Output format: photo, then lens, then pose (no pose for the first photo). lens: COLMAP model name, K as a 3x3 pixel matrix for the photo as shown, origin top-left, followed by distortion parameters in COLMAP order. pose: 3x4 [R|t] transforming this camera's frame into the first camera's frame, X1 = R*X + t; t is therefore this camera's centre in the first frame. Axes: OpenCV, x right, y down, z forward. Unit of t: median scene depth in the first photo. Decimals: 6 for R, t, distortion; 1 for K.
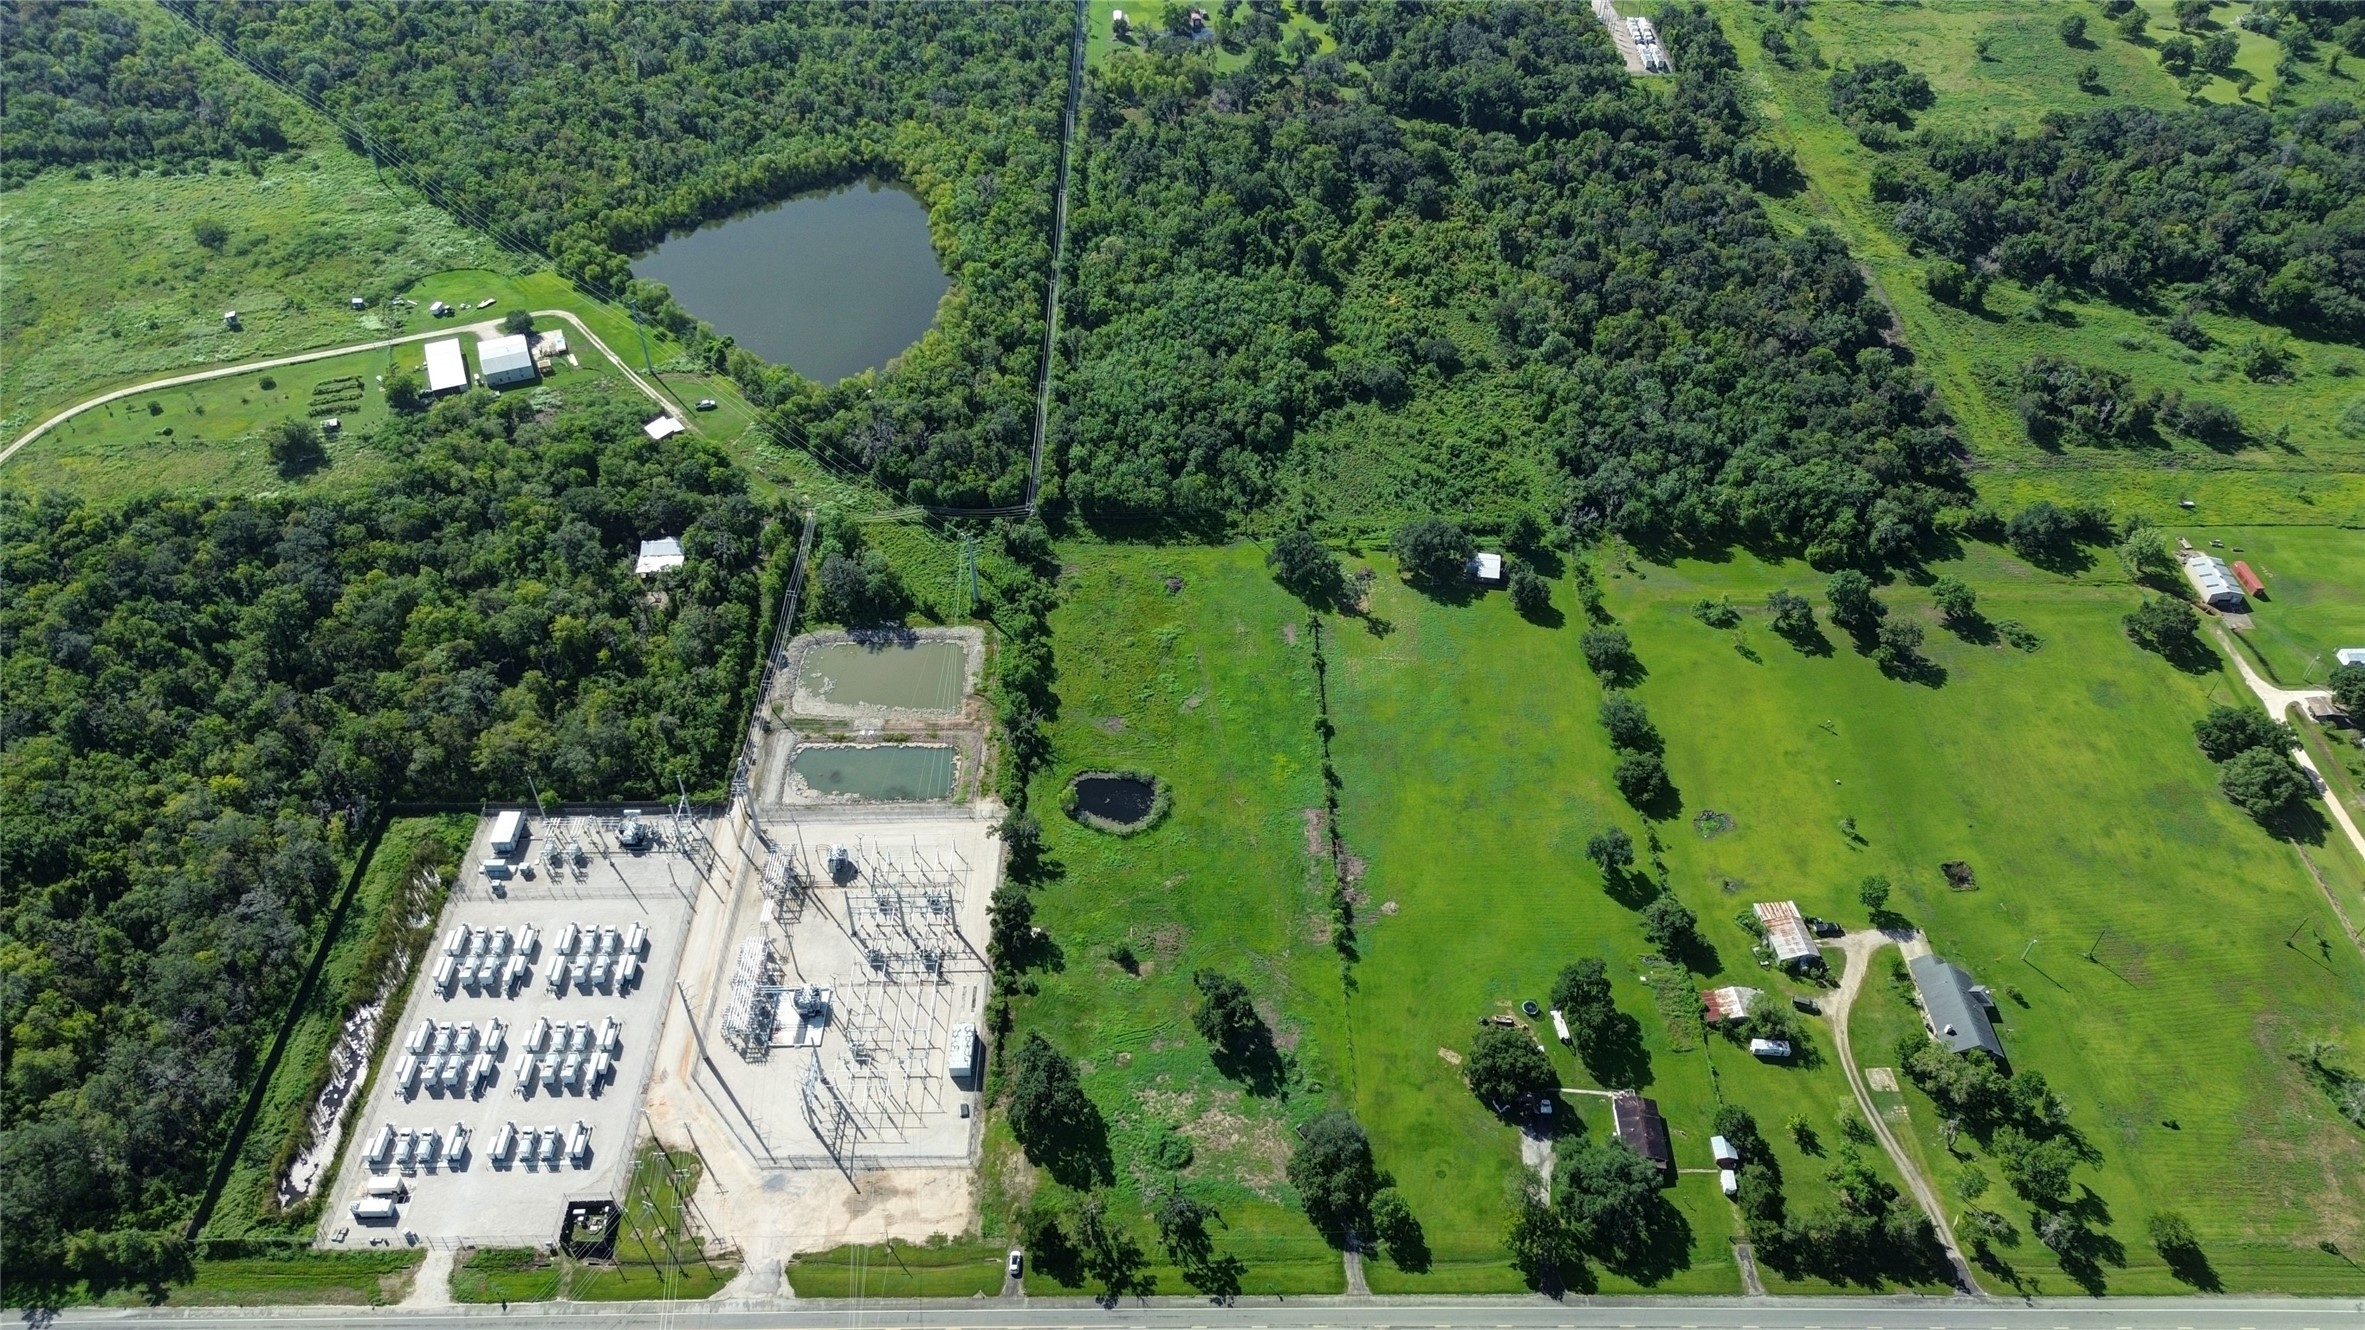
lens RADIAL K [[1675.0, 0, 1179.7], [0, 1675.0, 657.9], [0, 0, 1]] dist [0.065649, -0.058142]
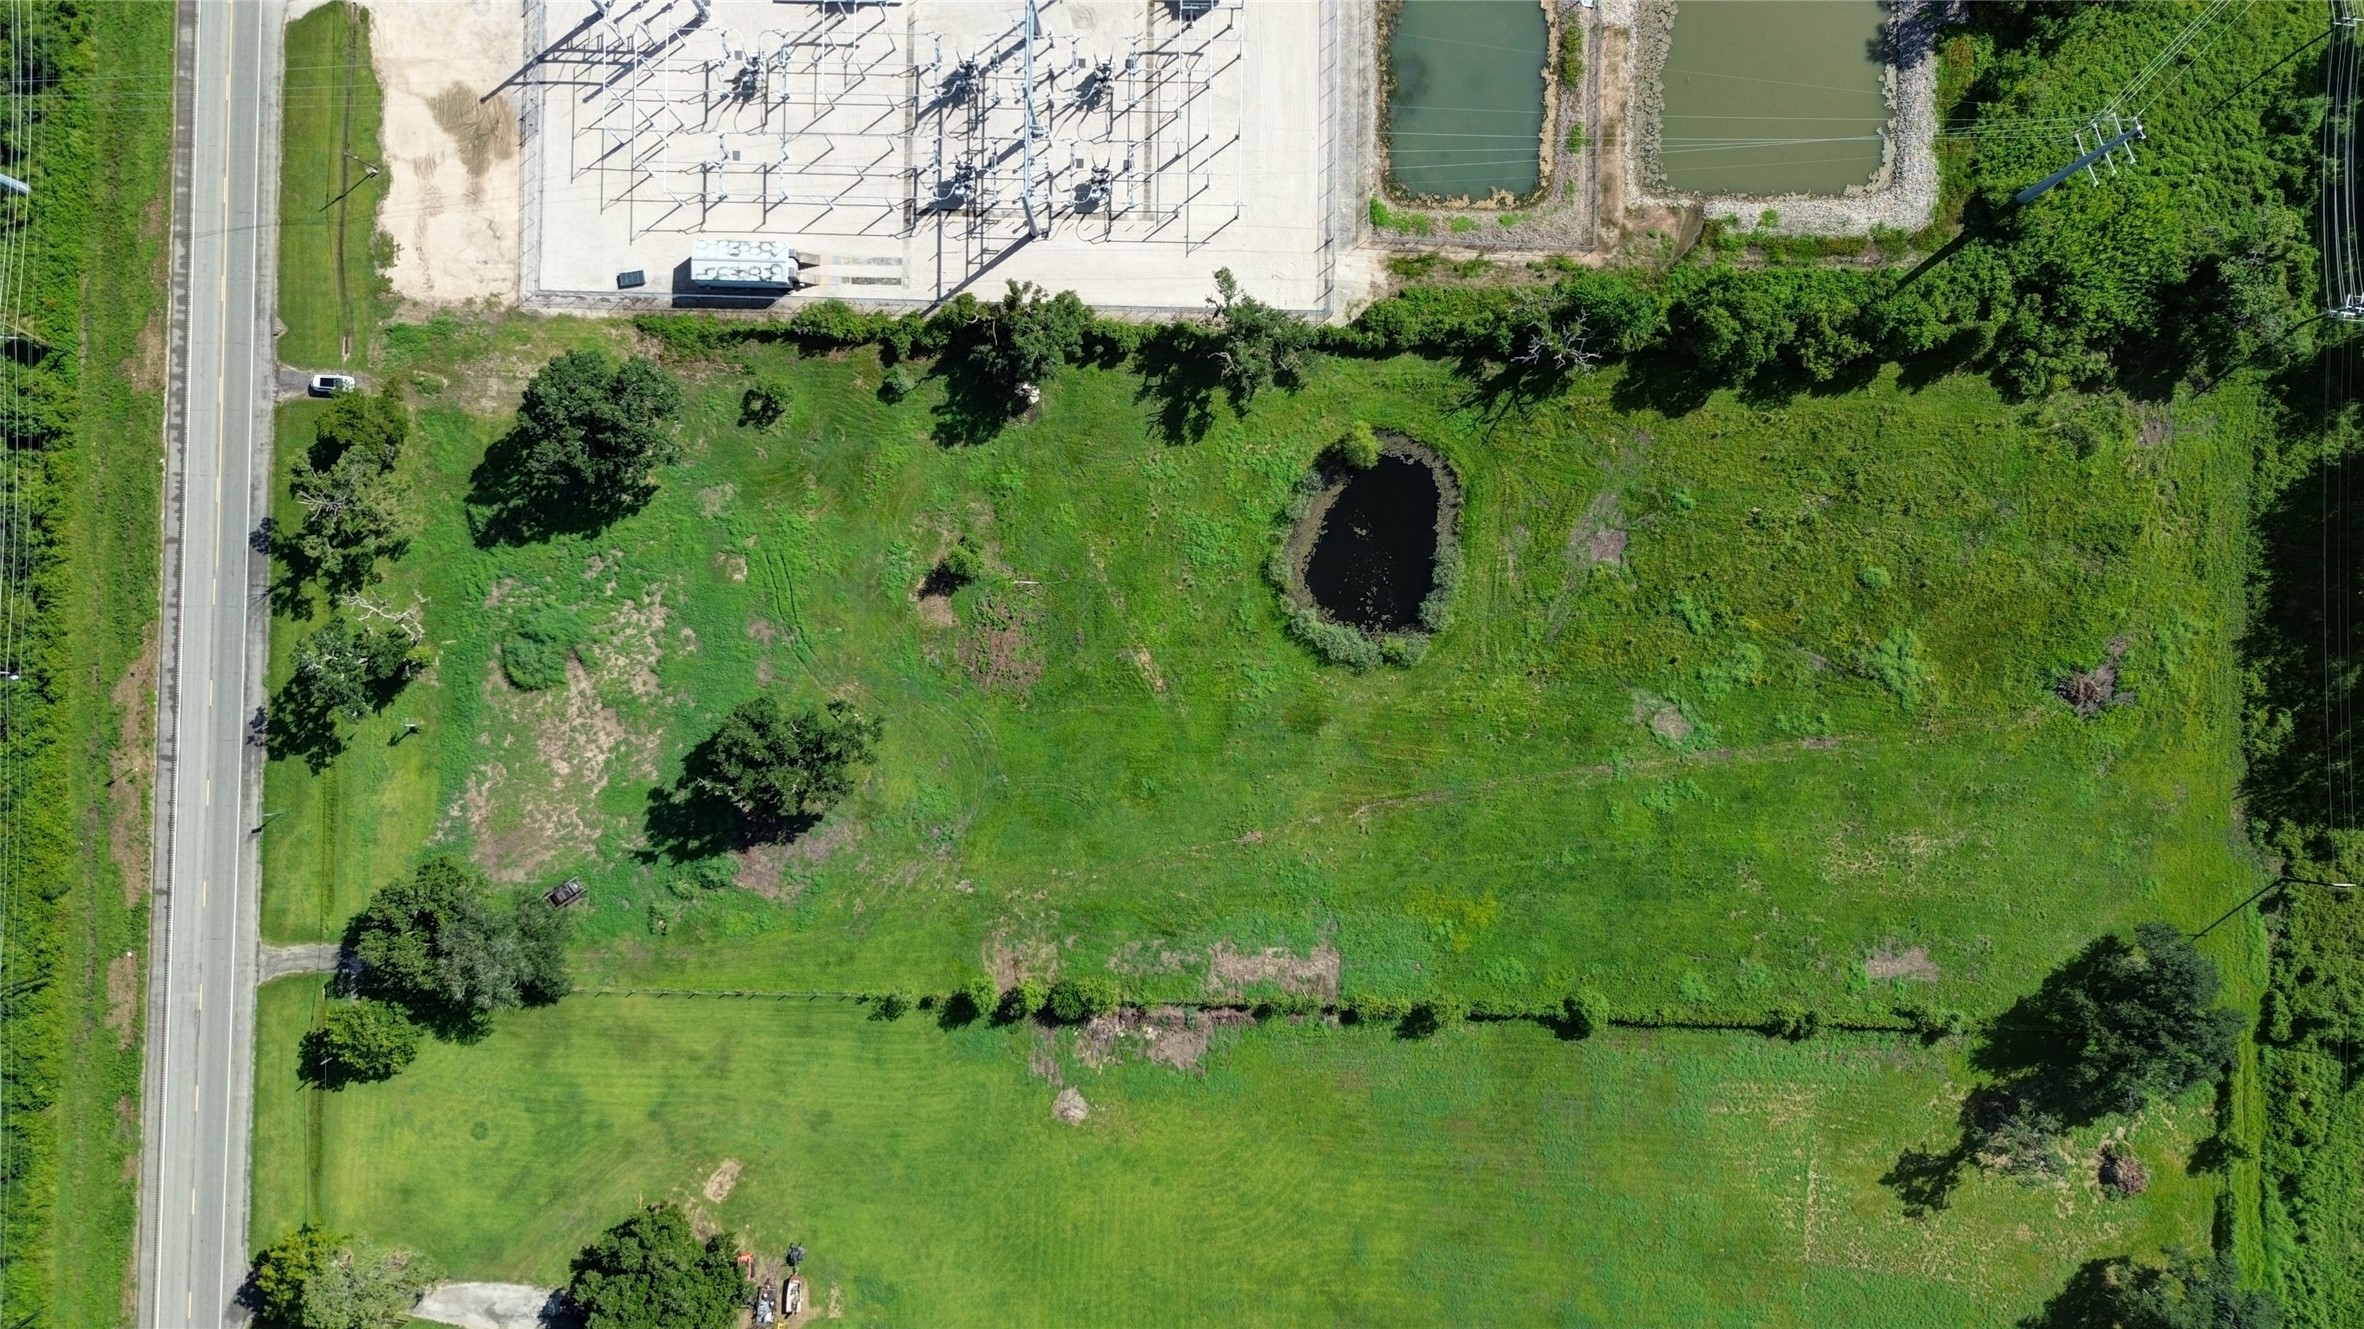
lens RADIAL K [[1674.3, 0, 1179.2], [0, 1674.3, 657.4], [0, 0, 1]] dist [0.065649, -0.058142]
pose [[-0.023258, 0.999569, -0.017918, 0.001491], [-0.685974, -0.002918, 0.727620, -0.219515], [0.727254, 0.029214, 0.685746, 0.643953]]
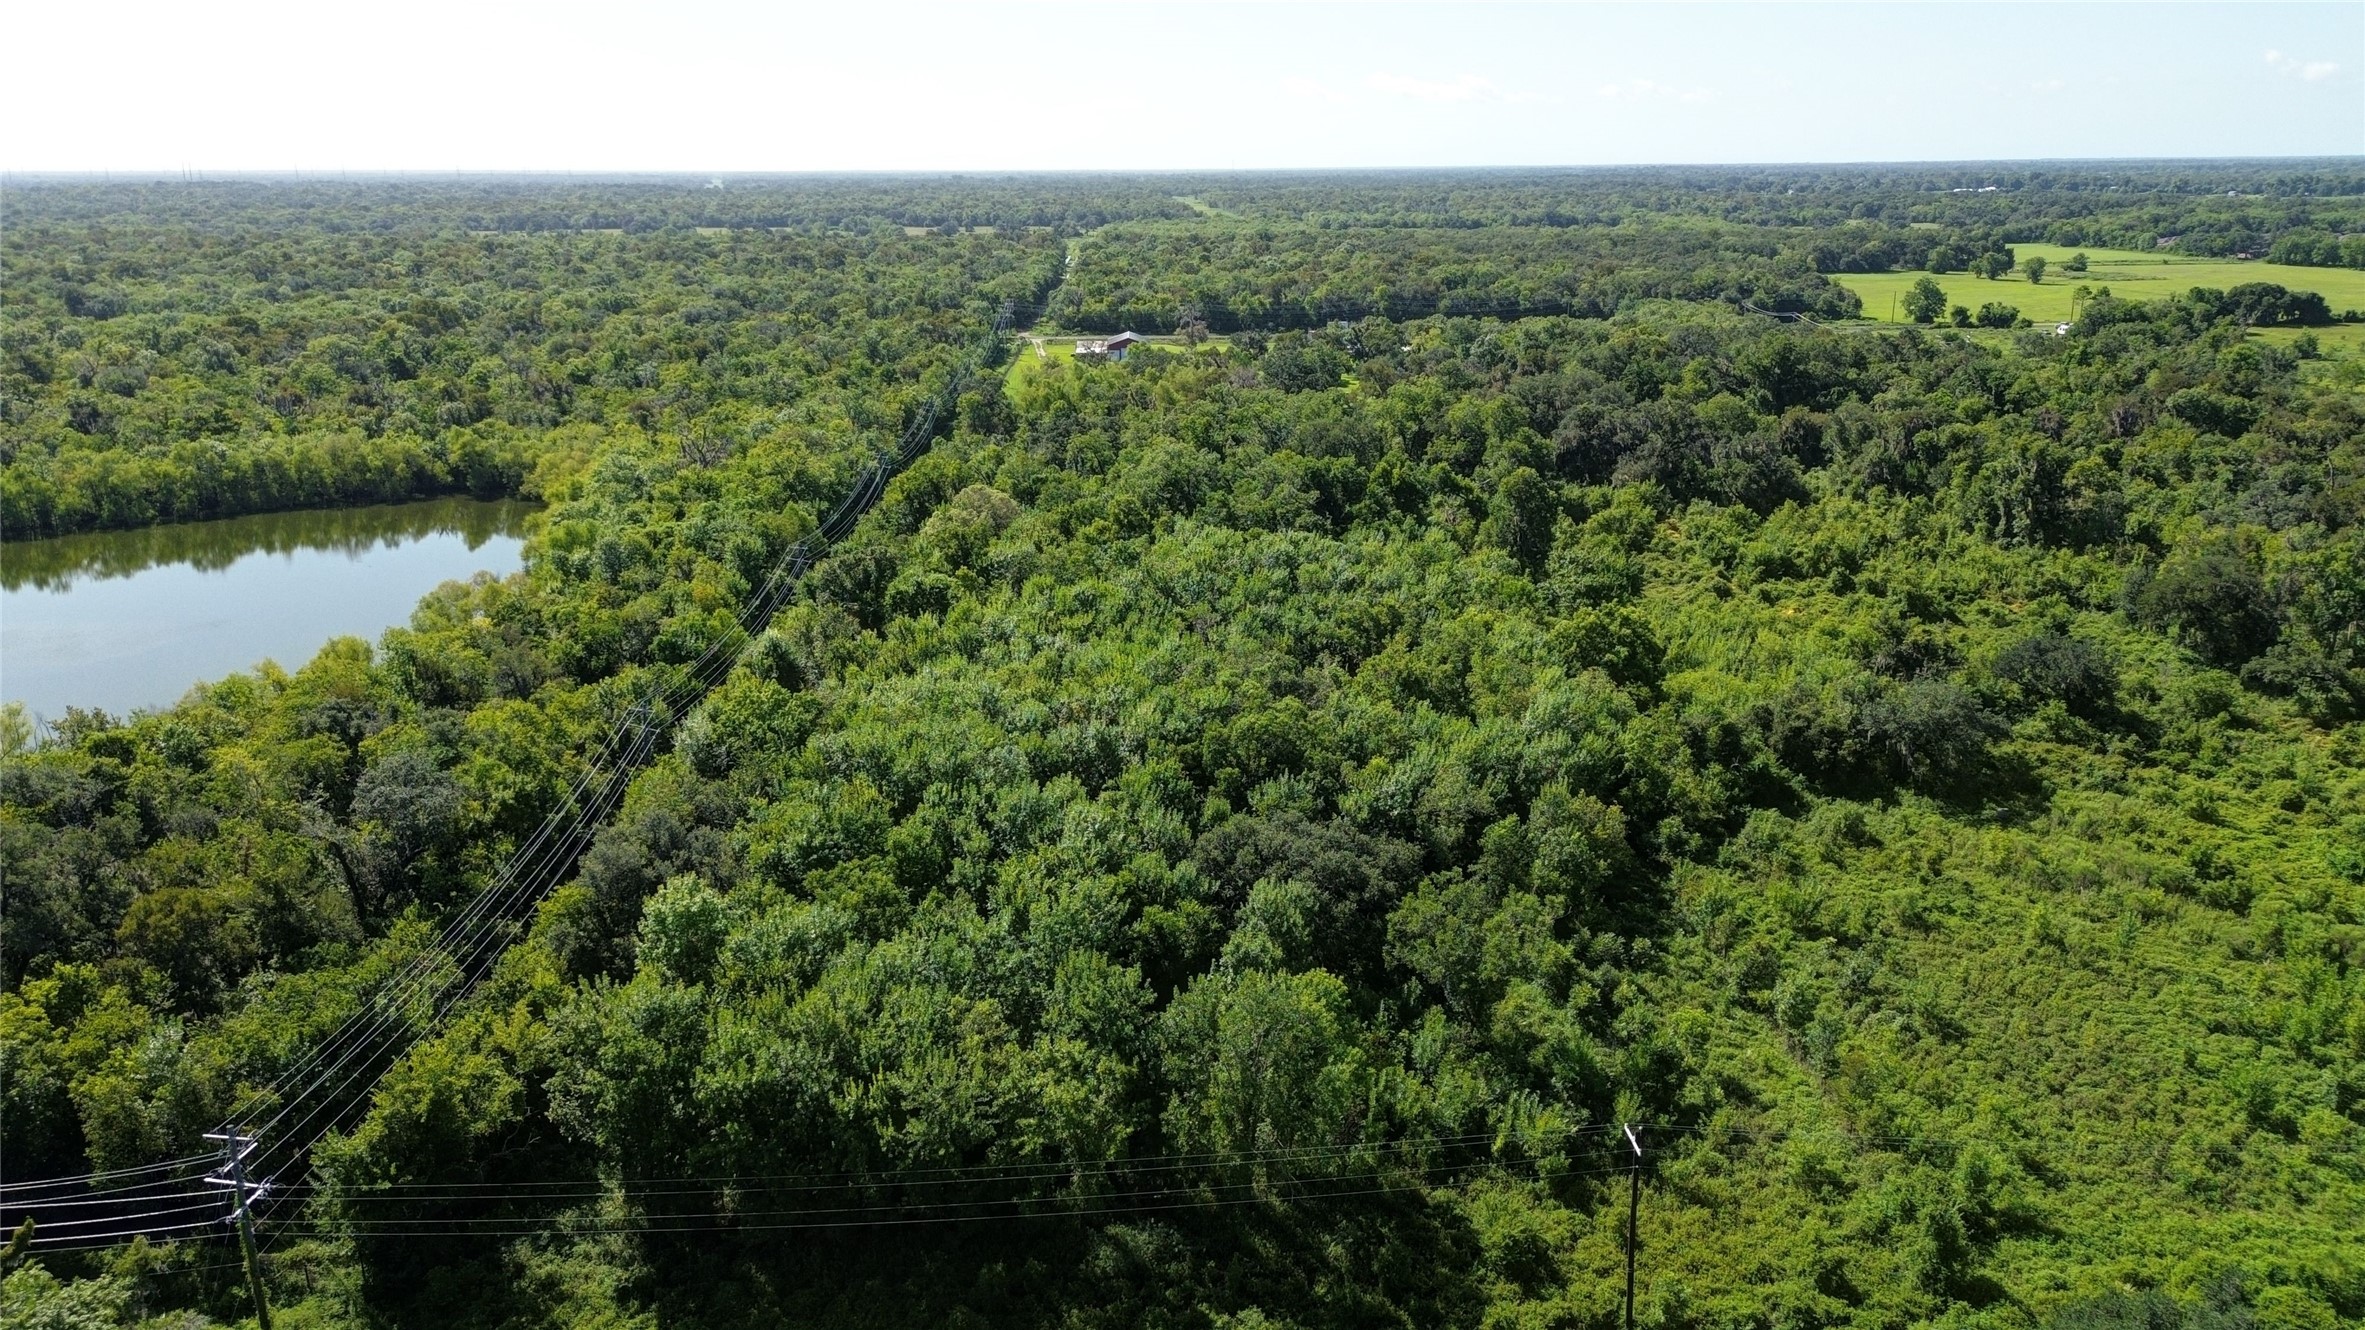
lens RADIAL K [[1675.0, 0, 1179.7], [0, 1675.0, 657.9], [0, 0, 1]] dist [0.065649, -0.058142]
pose [[0.999748, -0.015174, 0.016528, -0.005540], [0.021072, 0.888026, -0.459310, -0.067649], [-0.007707, 0.459542, 0.888123, 0.980132]]
